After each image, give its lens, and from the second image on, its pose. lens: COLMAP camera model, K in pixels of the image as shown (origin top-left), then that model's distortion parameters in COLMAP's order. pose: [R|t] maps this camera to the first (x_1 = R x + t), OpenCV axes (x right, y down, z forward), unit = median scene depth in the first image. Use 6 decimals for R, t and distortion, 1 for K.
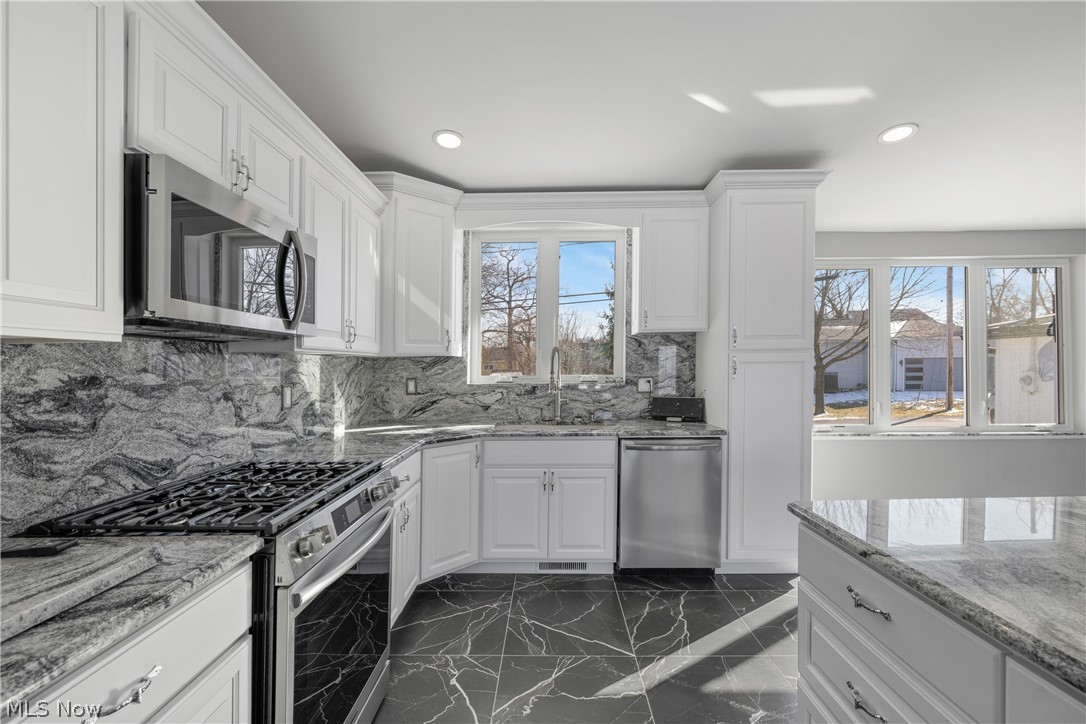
lens RADIAL K [[462.7, 0, 545.2], [0, 462.7, 360.4], [0, 0, 1]] dist [-0.009592, -0.000111]
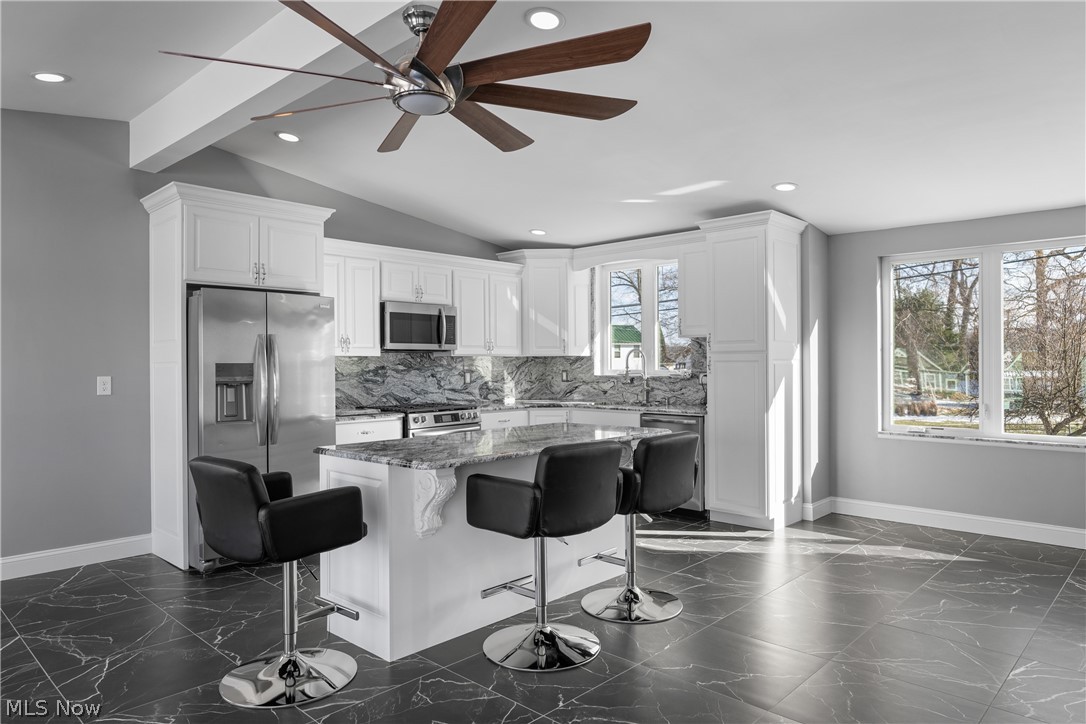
lens RADIAL K [[685.5, 0, 544.6], [0, 685.5, 358.0], [0, 0, 1]] dist [0.002479, 0.000500]
pose [[0.728371, 0.000373, -0.685182, 1.583224], [0.006780, 0.999947, 0.007752, -0.025781], [0.685149, -0.010292, 0.728330, -0.867703]]
